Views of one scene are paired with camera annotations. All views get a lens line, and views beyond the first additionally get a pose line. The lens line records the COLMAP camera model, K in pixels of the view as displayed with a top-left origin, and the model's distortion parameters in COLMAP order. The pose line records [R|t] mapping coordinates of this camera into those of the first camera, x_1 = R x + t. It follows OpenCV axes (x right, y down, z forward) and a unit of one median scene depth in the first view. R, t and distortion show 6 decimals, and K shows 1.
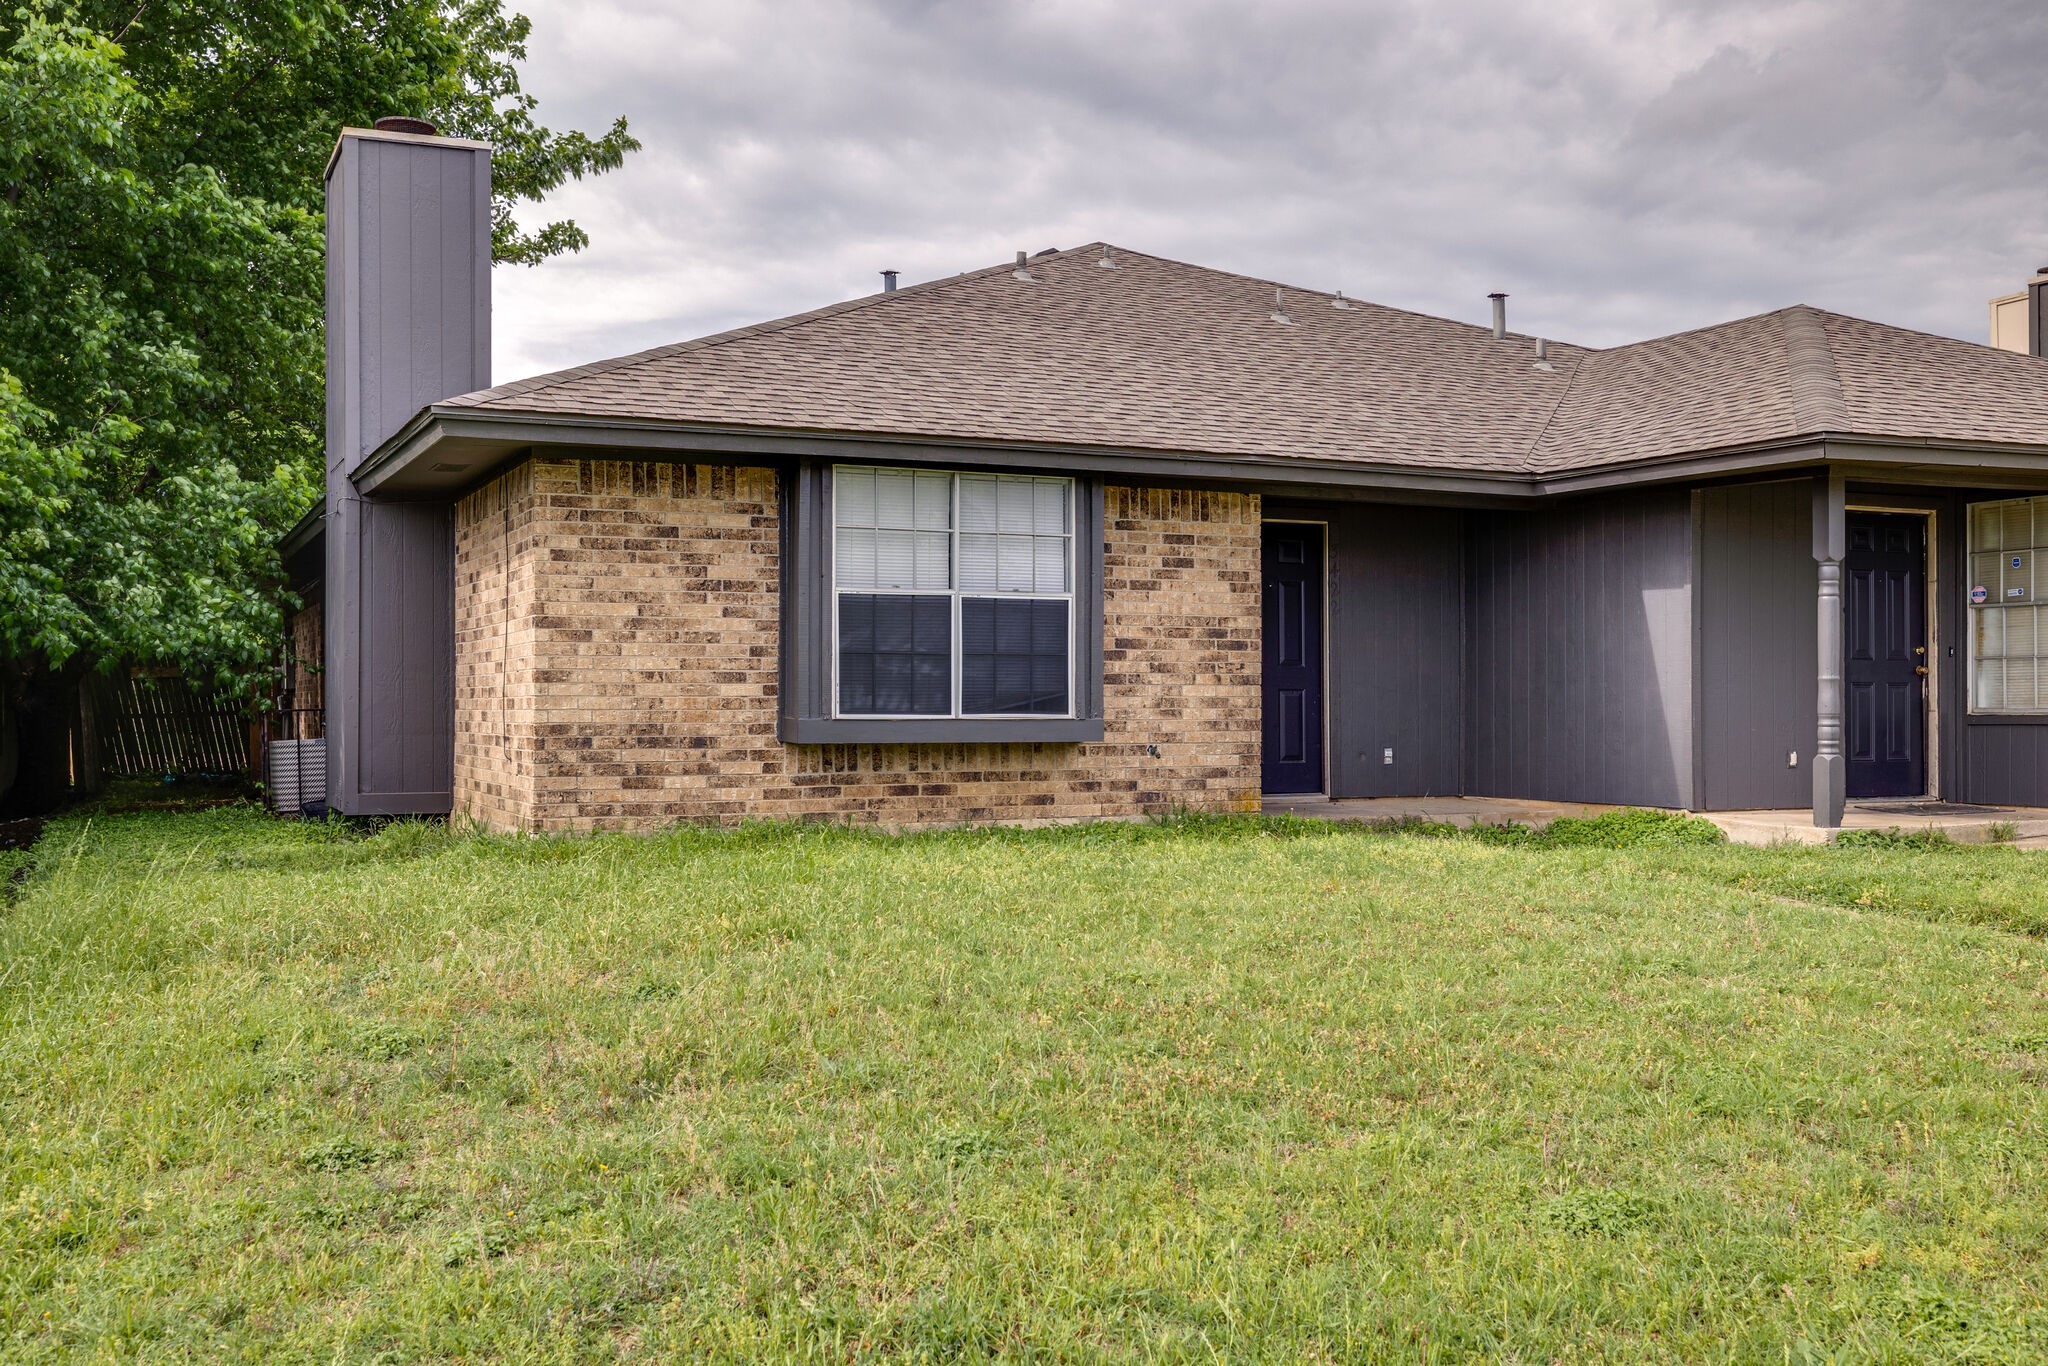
lens RADIAL K [[2021.8, 0, 1046.7], [0, 2021.8, 676.1], [0, 0, 1]] dist [0.006080, 0.000000]
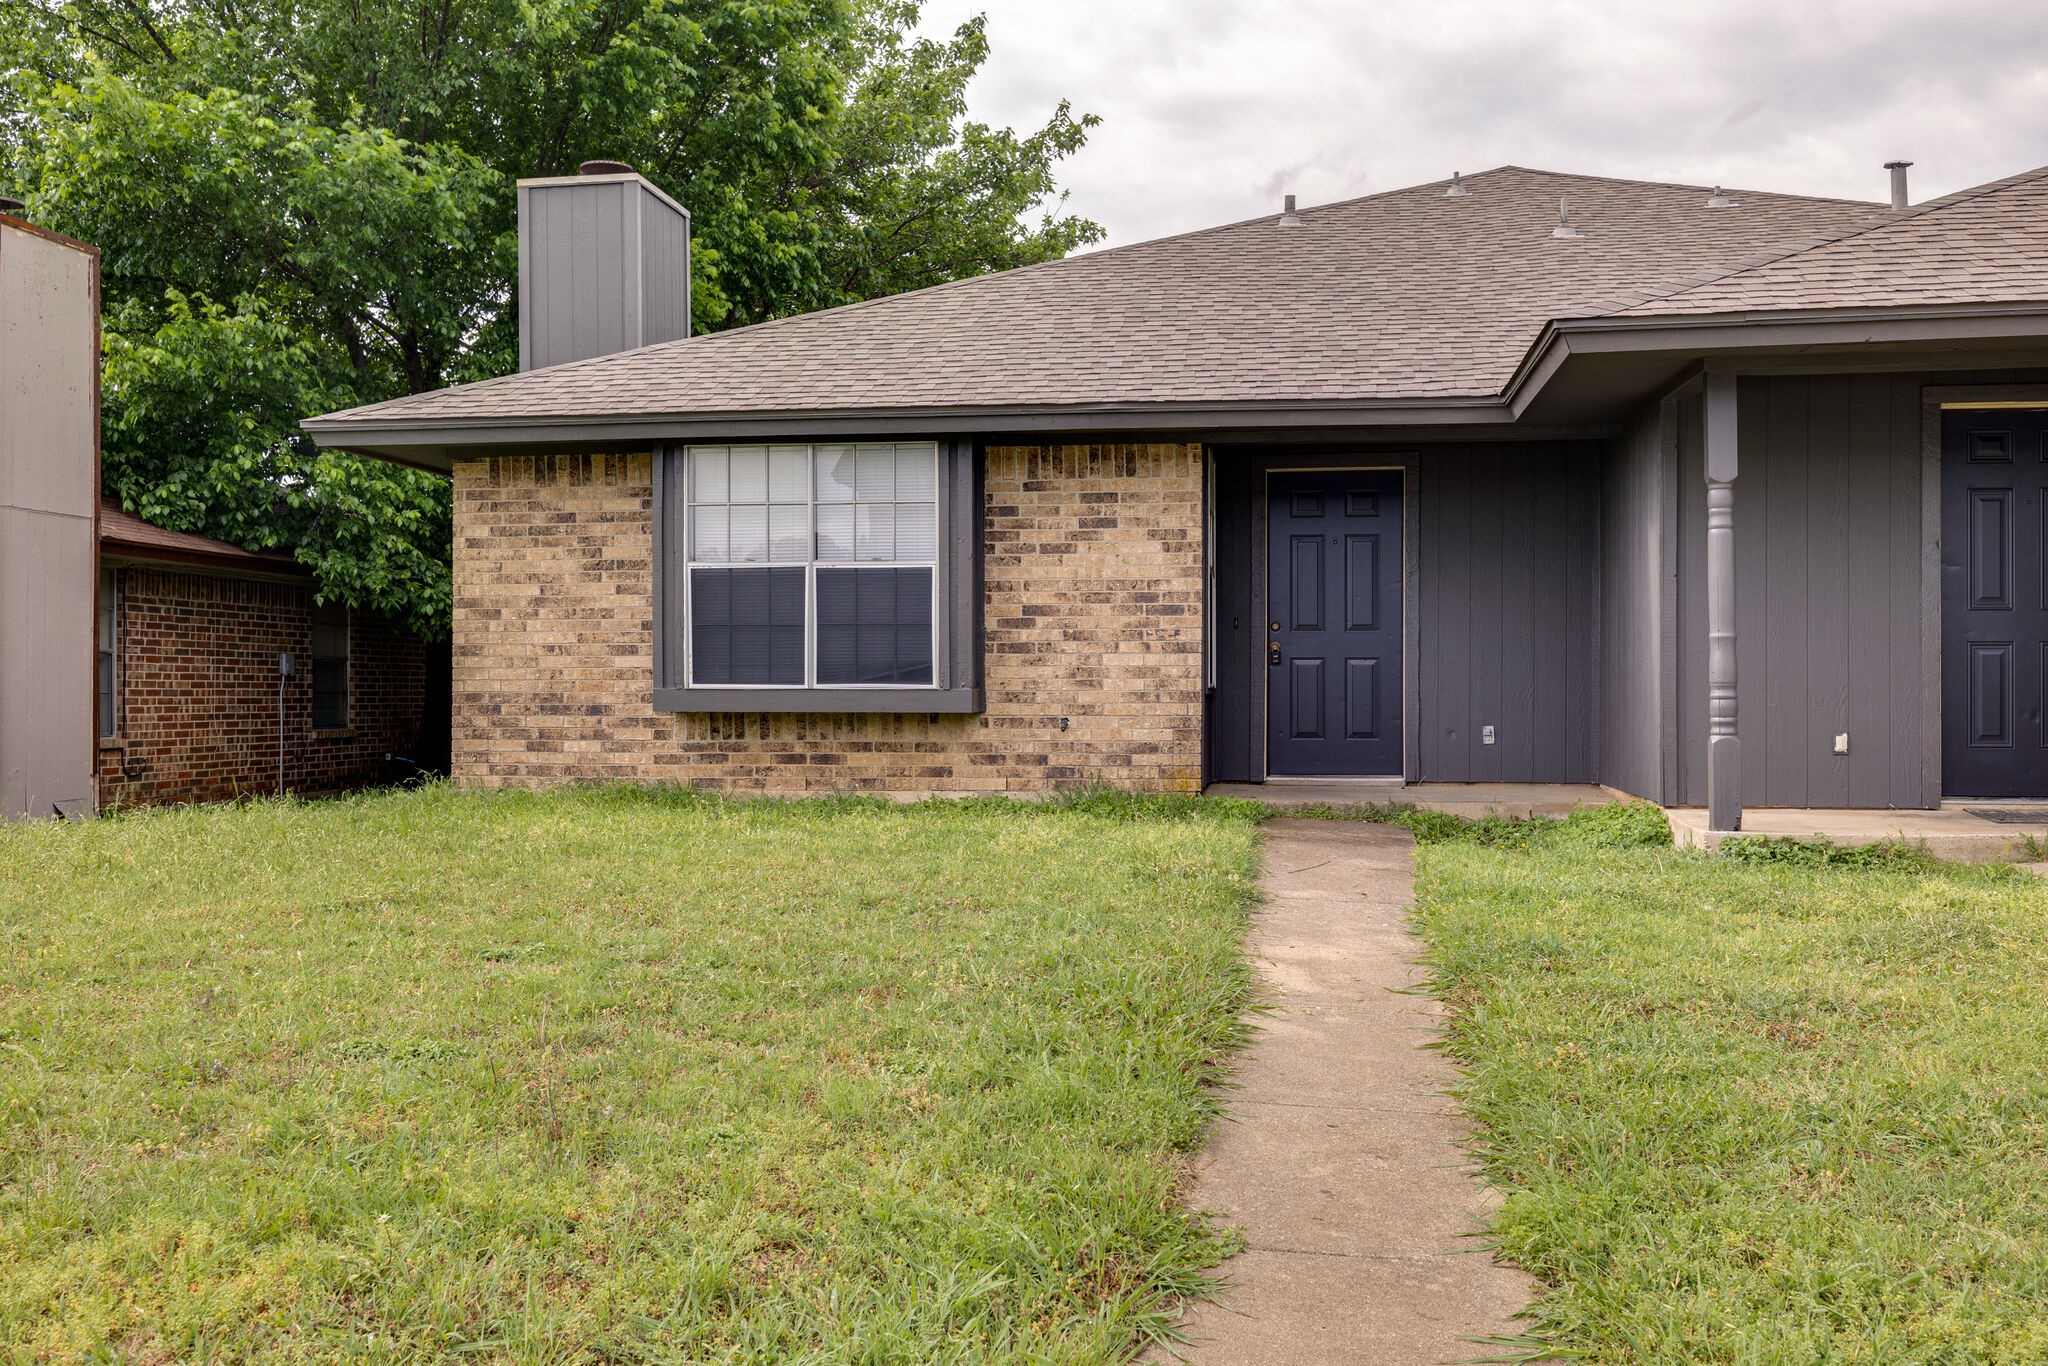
lens RADIAL K [[2021.8, 0, 1027.5], [0, 2021.8, 681.6], [0, 0, 1]] dist [0.006080, 0.000000]
pose [[0.828745, -0.001940, -0.559622, 0.573809], [0.008912, 0.999913, 0.009731, 0.008187], [0.559555, -0.013052, 0.828691, 0.209684]]
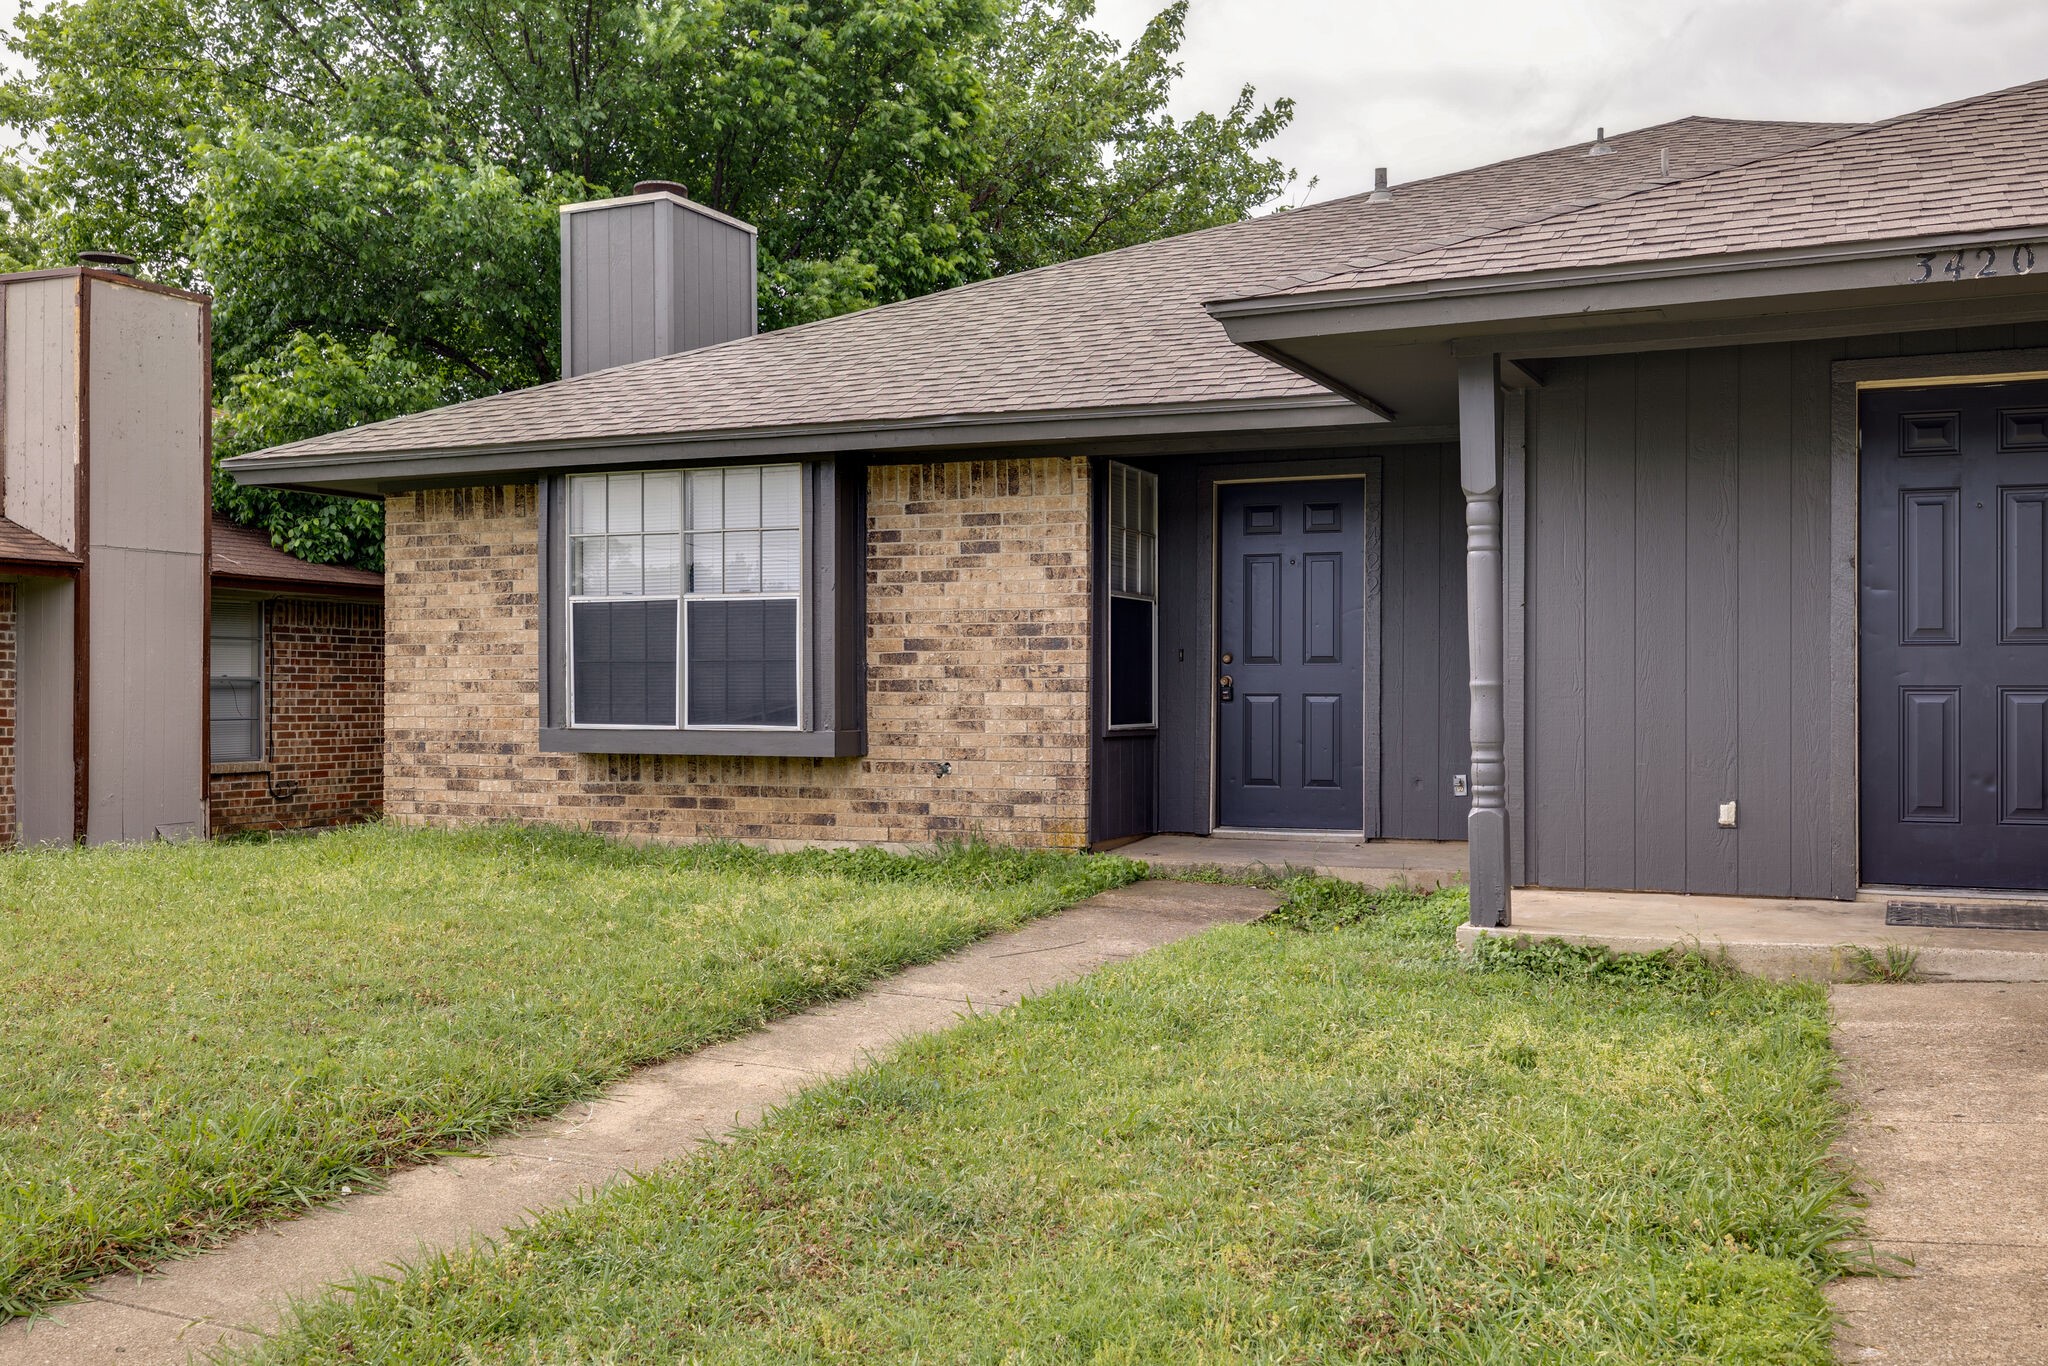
lens RADIAL K [[2021.8, 0, 1016.0], [0, 2021.8, 679.3], [0, 0, 1]] dist [0.006080, 0.000000]
pose [[0.649987, -0.004264, -0.759933, 0.732283], [0.011299, 0.999928, 0.004054, -0.004291], [0.759861, -0.011222, 0.649989, 0.471582]]
